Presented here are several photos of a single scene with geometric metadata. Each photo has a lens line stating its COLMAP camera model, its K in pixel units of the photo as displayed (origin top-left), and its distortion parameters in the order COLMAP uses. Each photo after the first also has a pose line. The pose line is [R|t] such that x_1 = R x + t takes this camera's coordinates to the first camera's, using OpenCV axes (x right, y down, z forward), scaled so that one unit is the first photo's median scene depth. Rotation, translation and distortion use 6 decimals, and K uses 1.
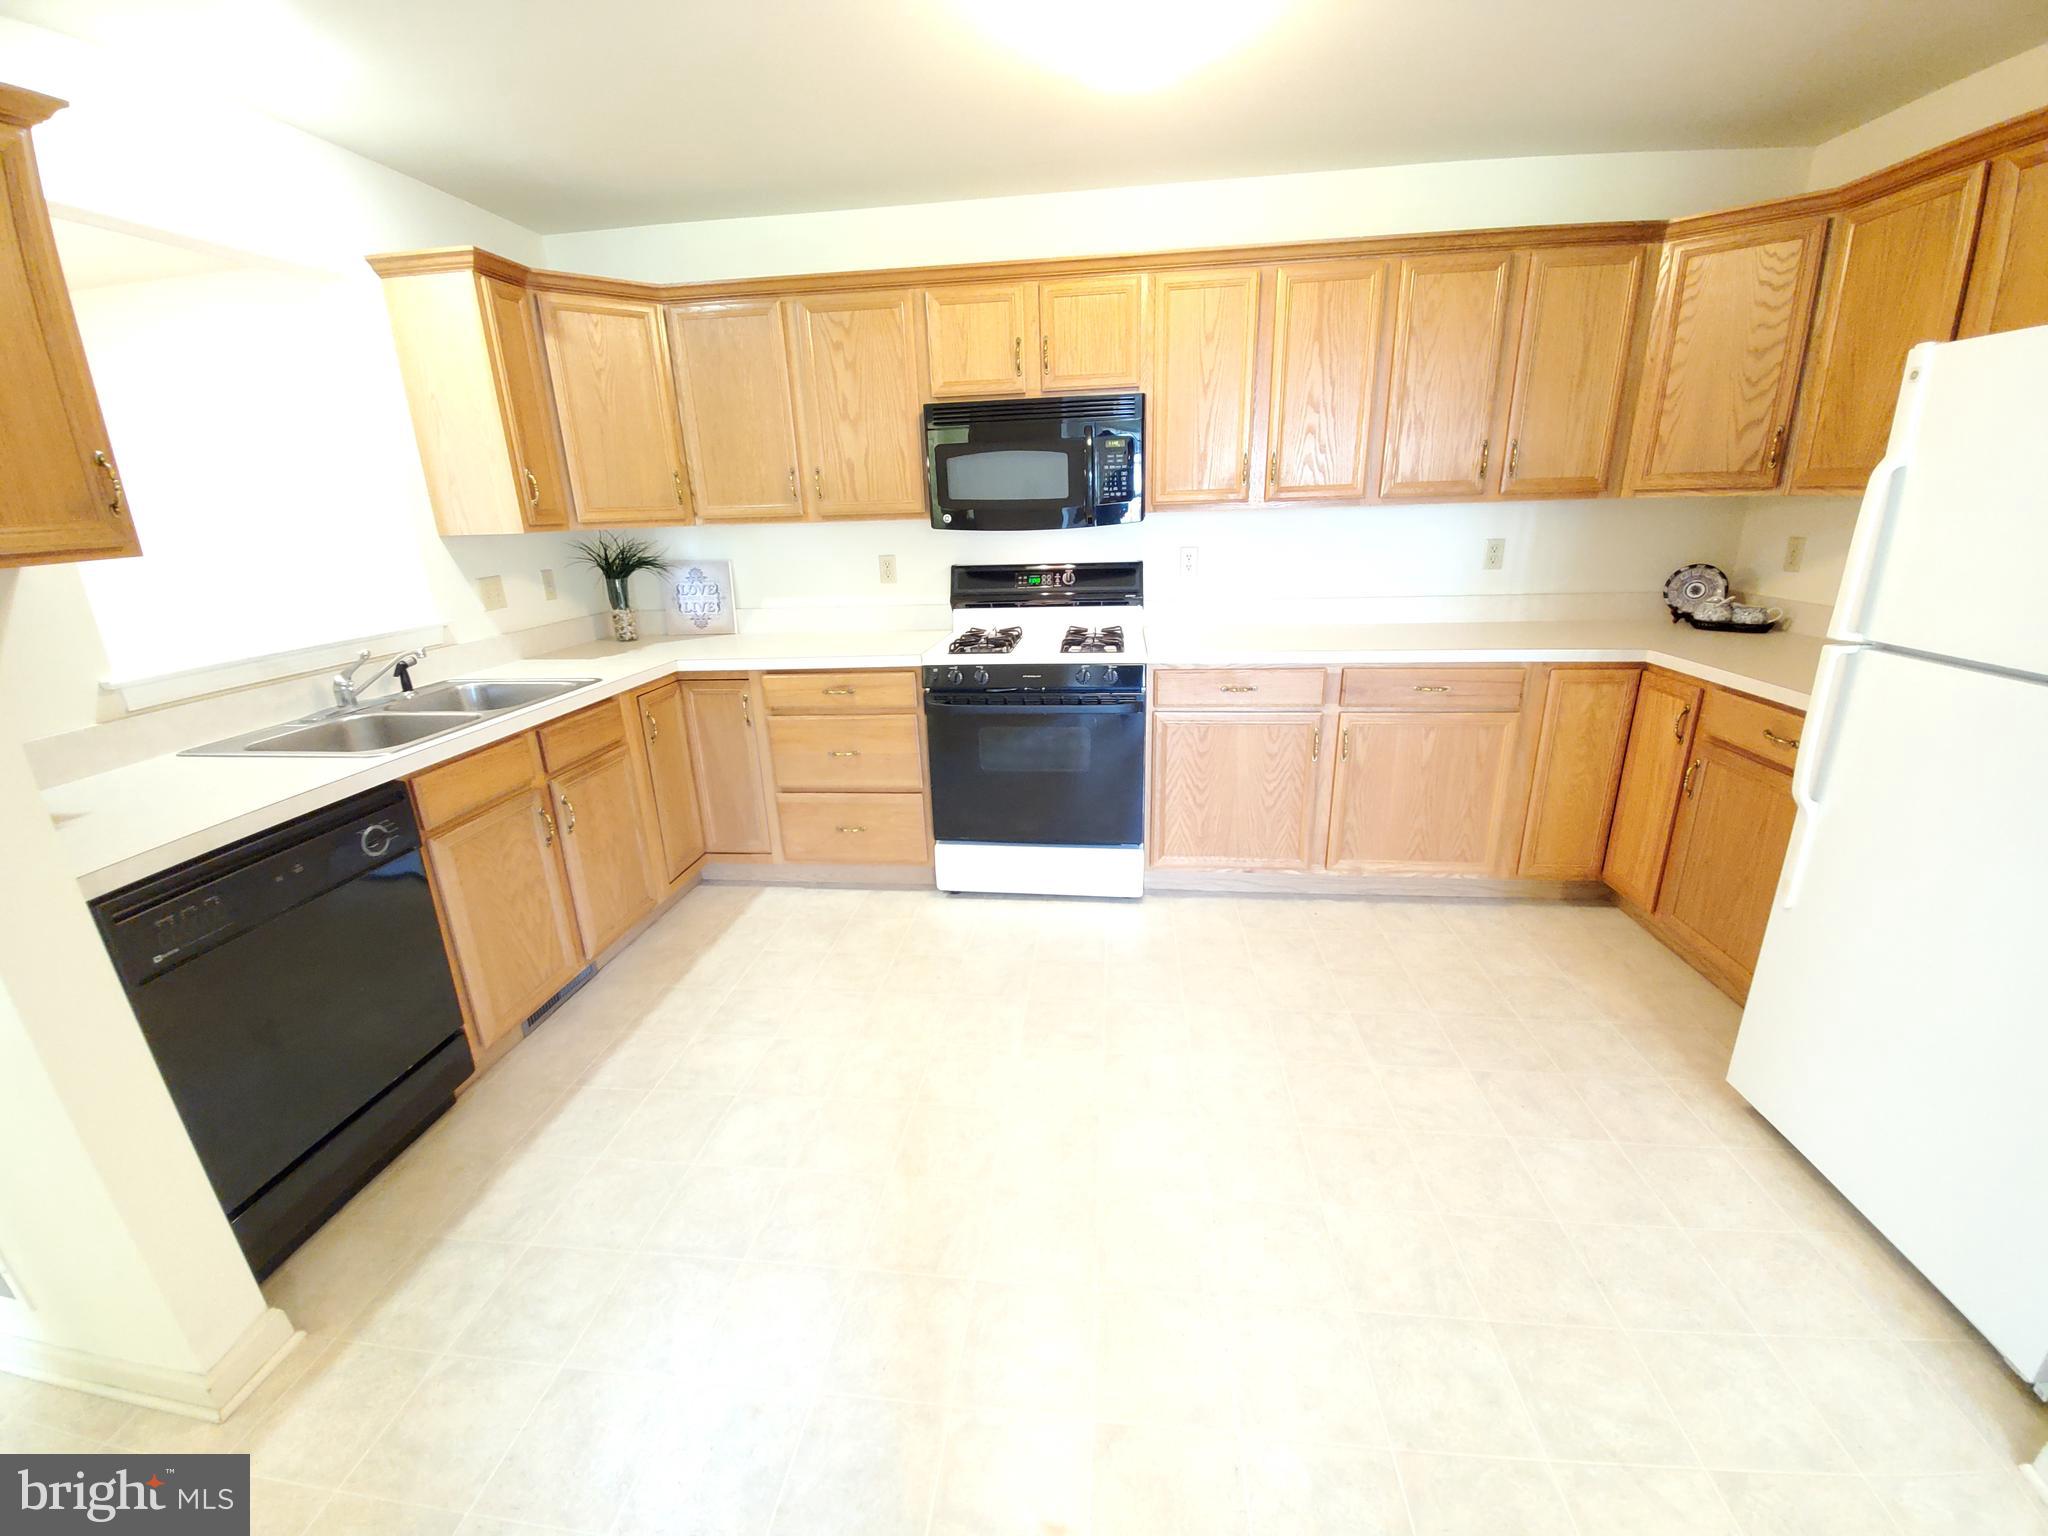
lens RADIAL K [[820.7, 0, 1030.7], [0, 820.7, 757.6], [0, 0, 1]] dist [0.015212, -0.016935]
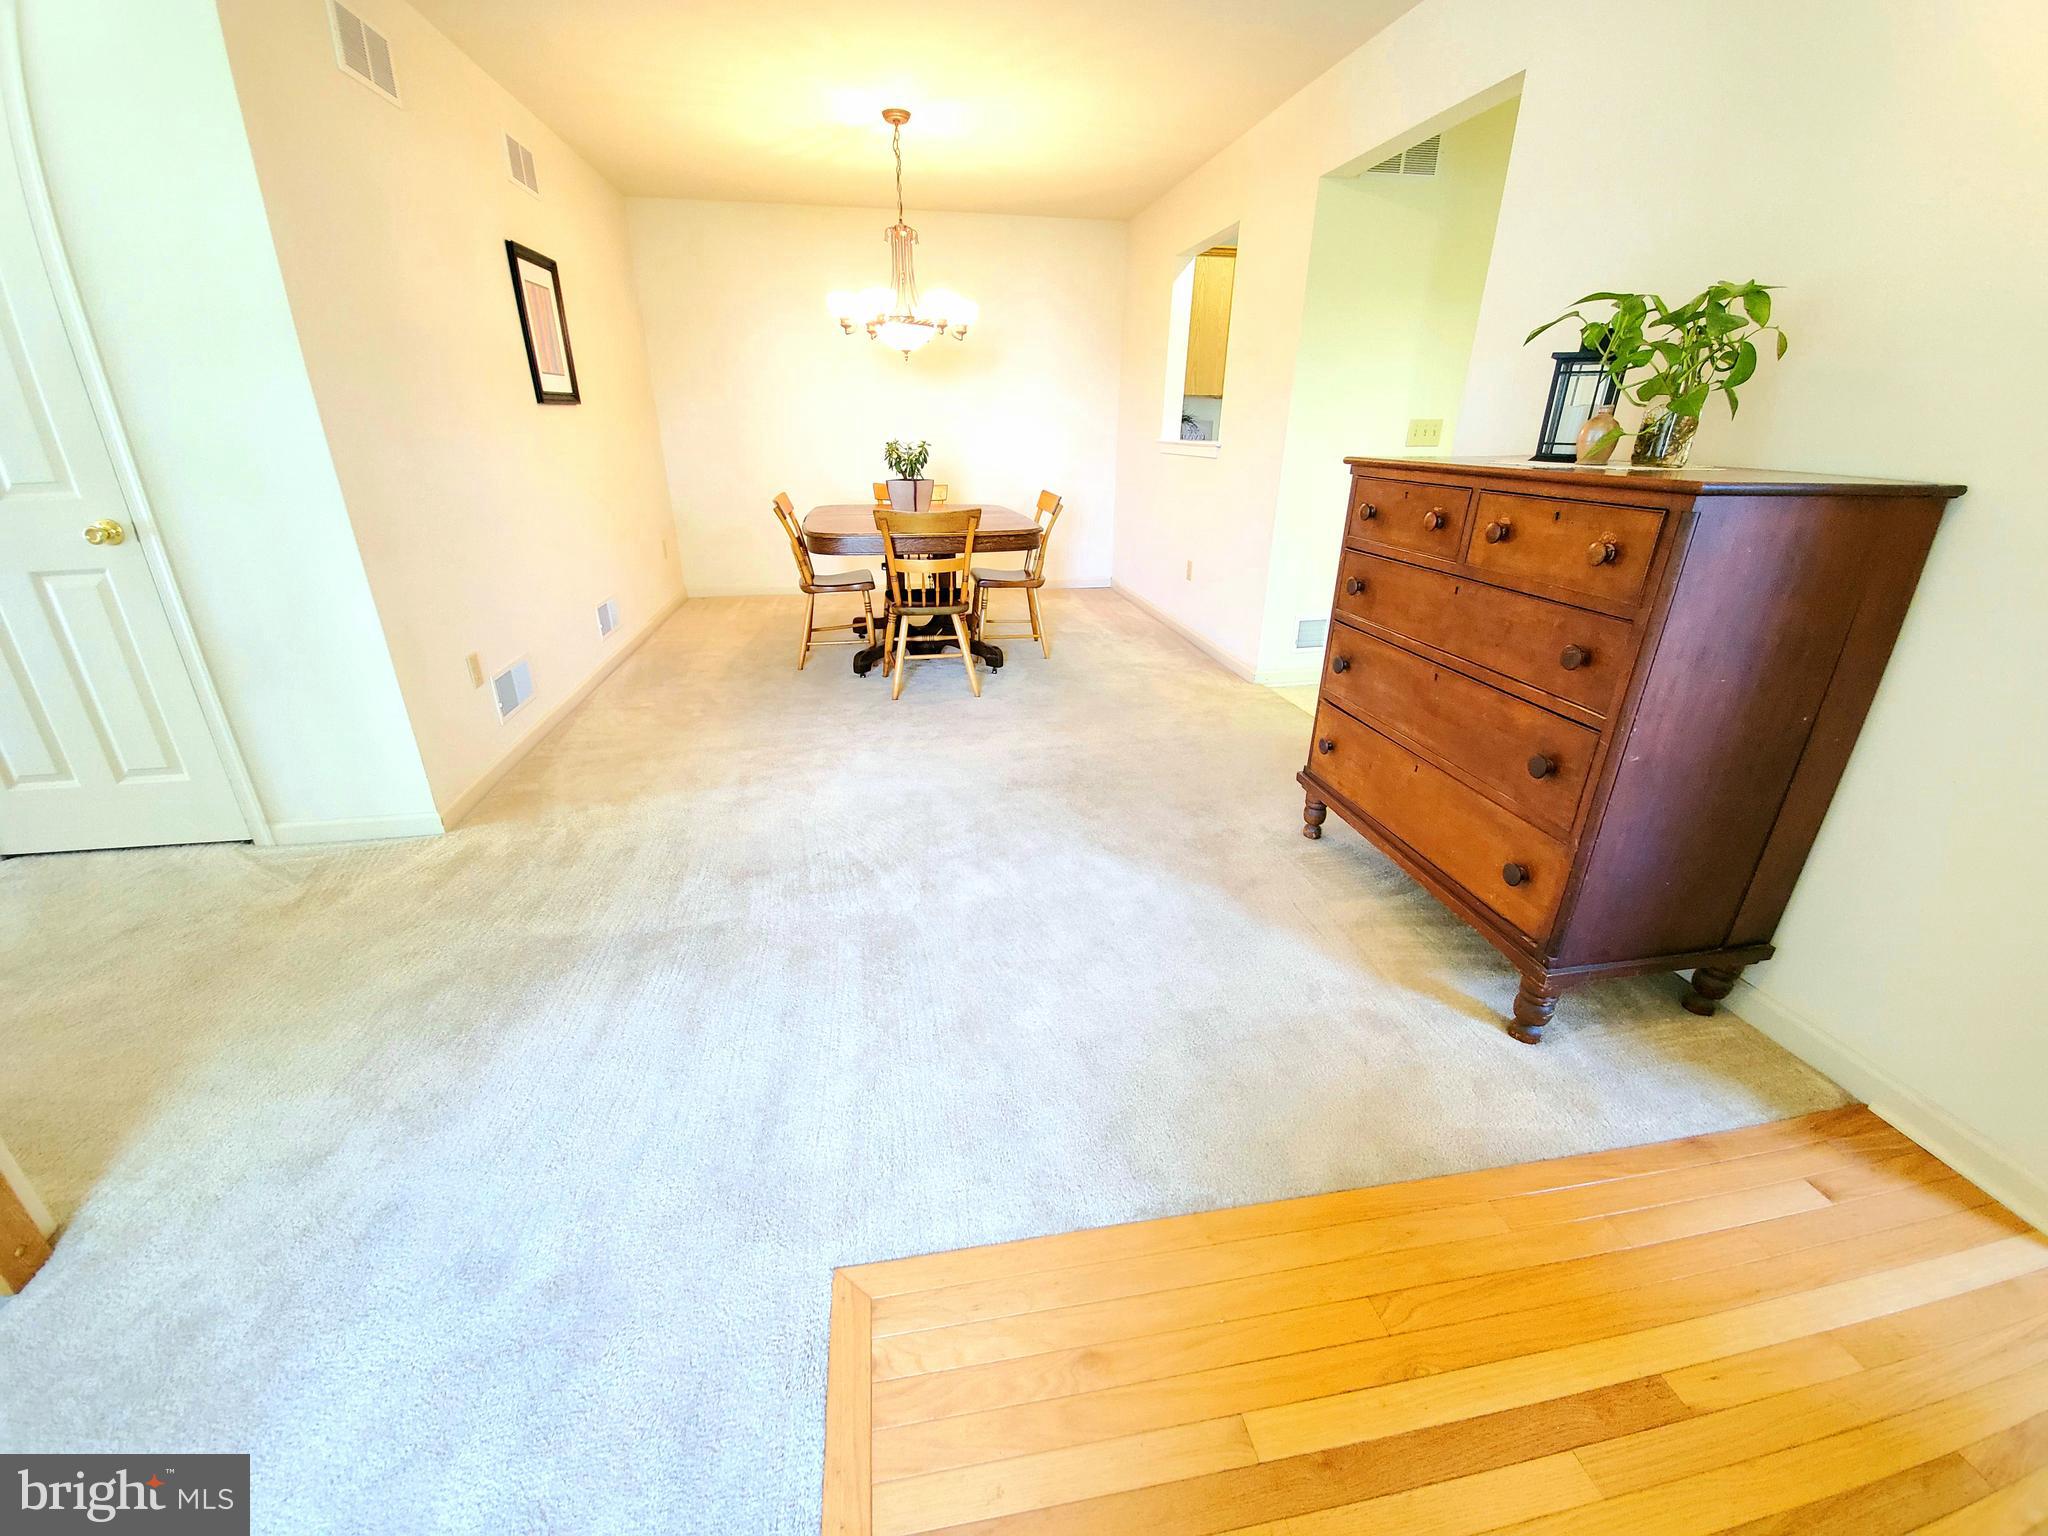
lens RADIAL K [[823.8, 0, 1021.8], [0, 823.8, 753.0], [0, 0, 1]] dist [0.016104, -0.018410]
pose [[0.955548, -0.074506, 0.285268, -1.635461], [0.053015, 0.995193, 0.082340, 0.371021], [-0.290031, -0.063556, 0.954904, -0.760354]]
